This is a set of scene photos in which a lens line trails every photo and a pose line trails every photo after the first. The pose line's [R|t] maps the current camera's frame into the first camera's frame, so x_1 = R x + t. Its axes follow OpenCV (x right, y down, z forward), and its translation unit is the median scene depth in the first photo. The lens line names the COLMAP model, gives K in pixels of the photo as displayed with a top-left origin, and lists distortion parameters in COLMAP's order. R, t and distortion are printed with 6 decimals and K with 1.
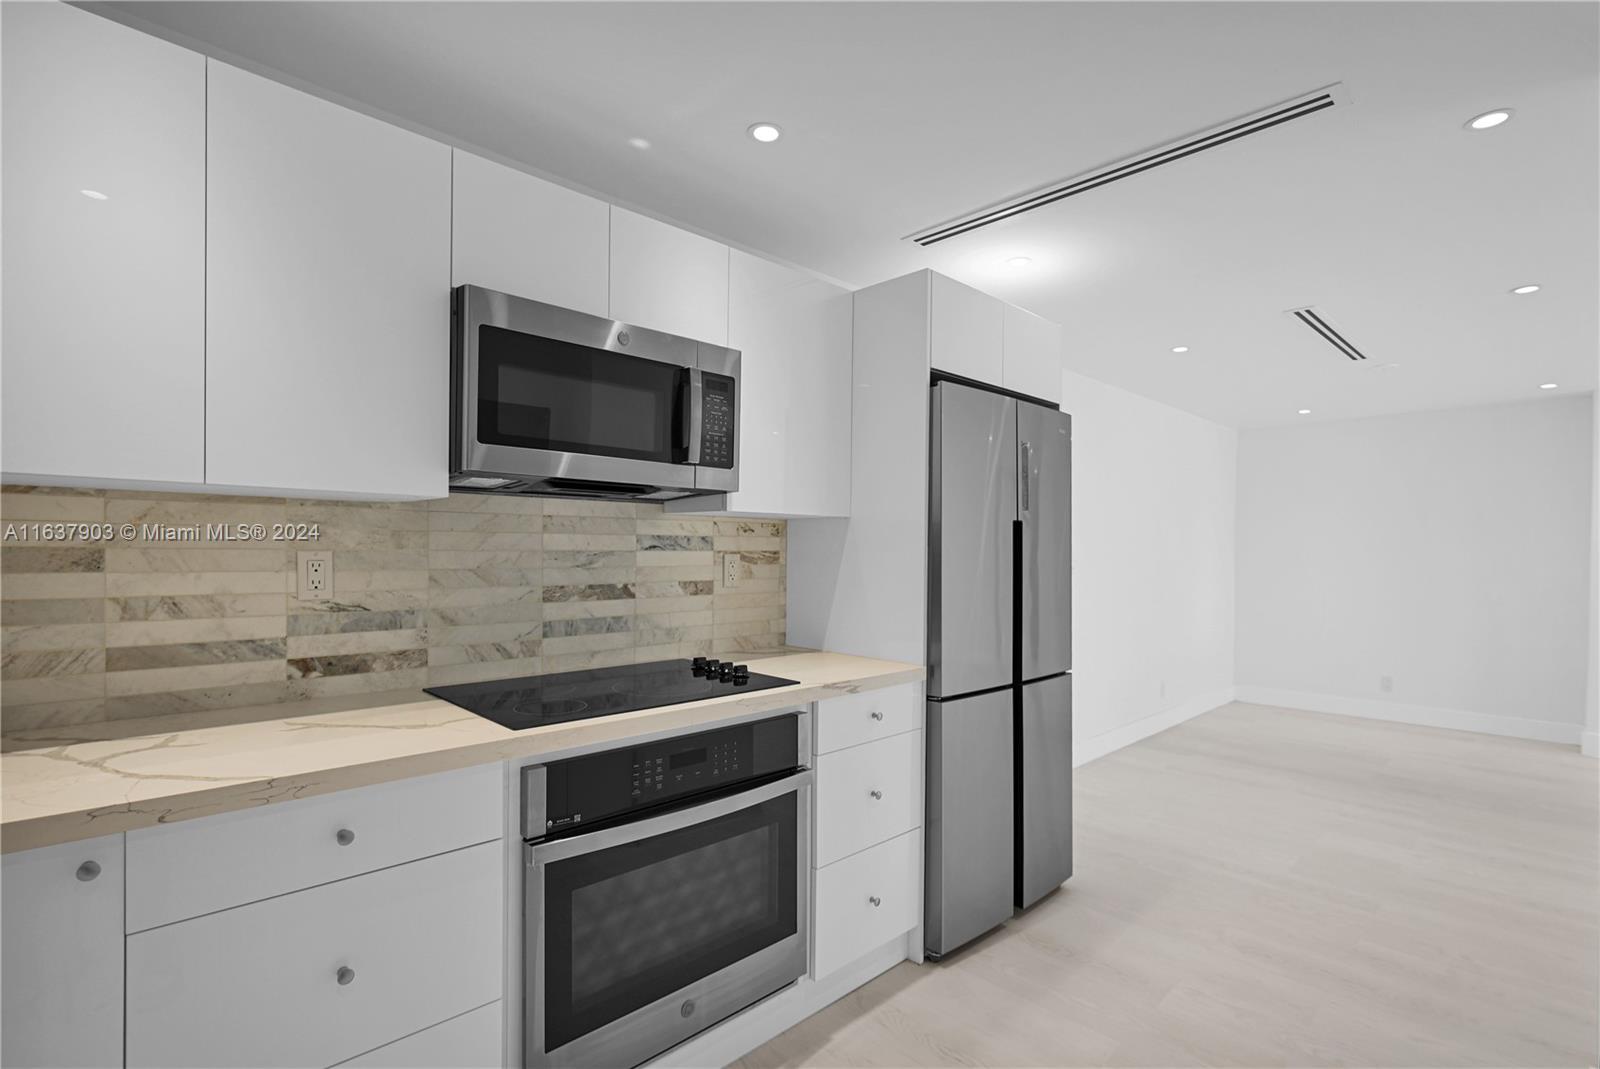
lens RADIAL K [[763.8, 0, 801.0], [0, 763.8, 555.9], [0, 0, 1]] dist [-0.001254, -0.000196]
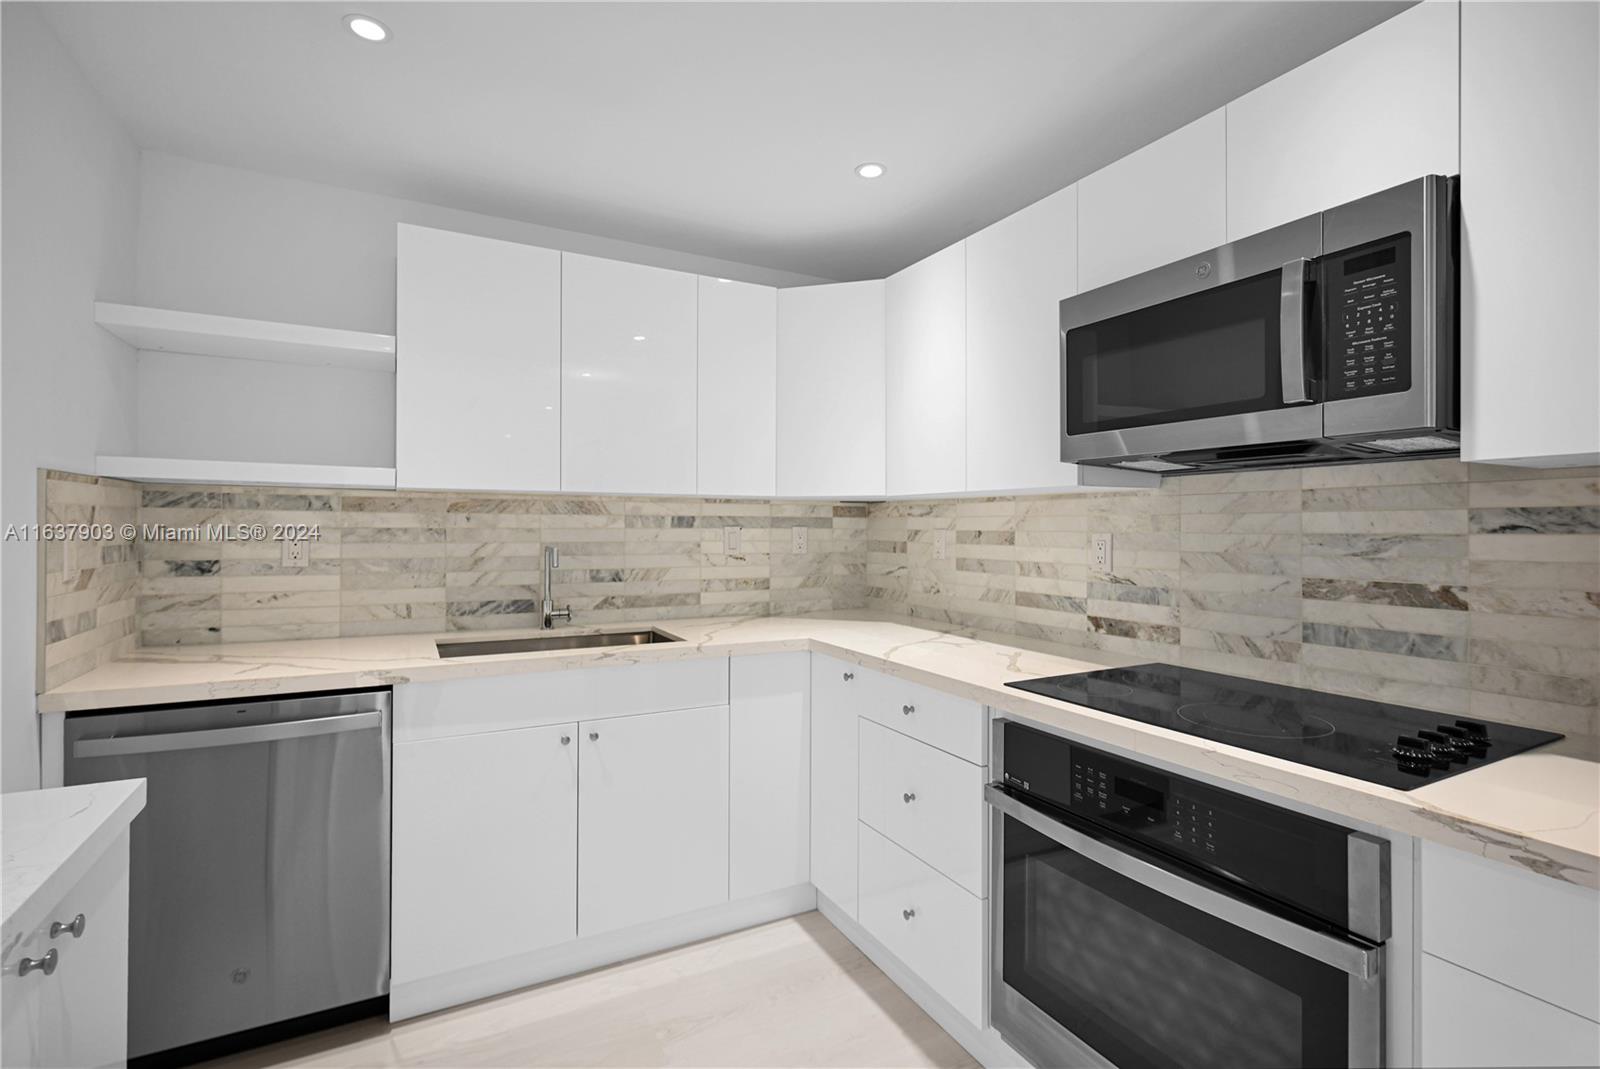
lens RADIAL K [[745.5, 0, 800.0], [0, 745.5, 534.5], [0, 0, 1]] dist [0.001579, 0.000187]
pose [[-0.273686, 0.000261, -0.961819, 0.585557], [-0.012510, 0.999914, 0.003831, -0.002336], [0.961738, 0.013081, -0.273659, 0.731897]]
